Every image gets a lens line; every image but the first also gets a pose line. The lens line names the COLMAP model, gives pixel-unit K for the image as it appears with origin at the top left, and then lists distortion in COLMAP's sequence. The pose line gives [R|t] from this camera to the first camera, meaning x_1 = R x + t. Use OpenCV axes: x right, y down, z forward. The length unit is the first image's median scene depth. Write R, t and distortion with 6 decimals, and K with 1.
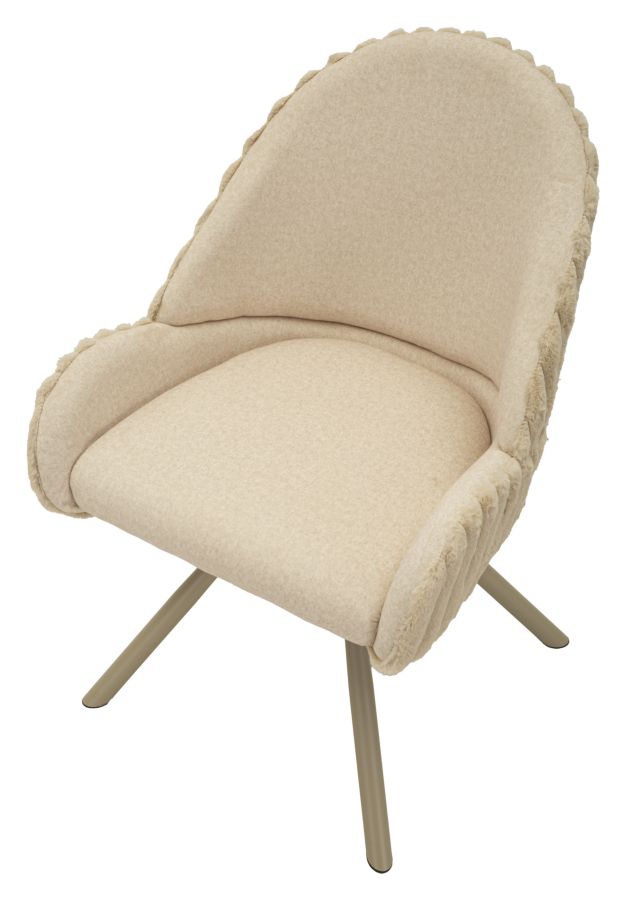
lens RADIAL K [[1195.7, 0, 295.8], [0, 1195.7, 423.9], [0, 0, 1]] dist [0.096280, 0.000000]
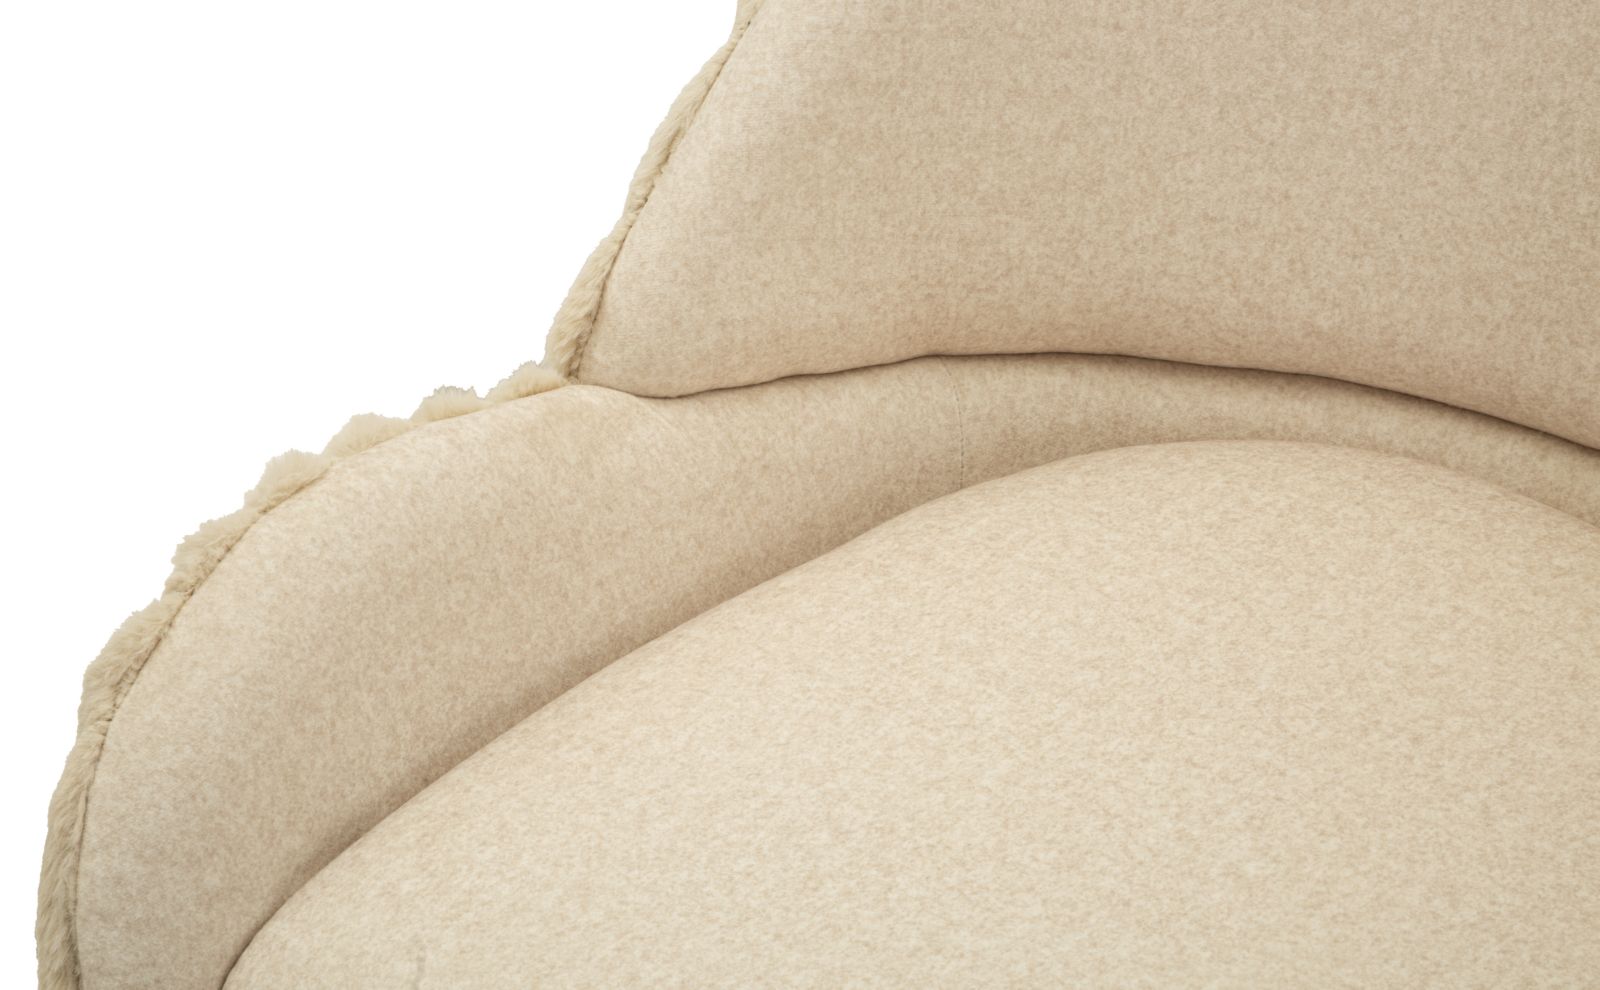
lens RADIAL K [[4096.0, 0, 721.1], [0, 4096.0, 472.2], [0, 0, 1]] dist [0.415393, 0.000000]
pose [[0.993747, -0.001573, -0.111646, 0.008991], [-0.004151, 0.998689, -0.051019, -0.022288], [0.111580, 0.051163, 0.992438, 0.147696]]
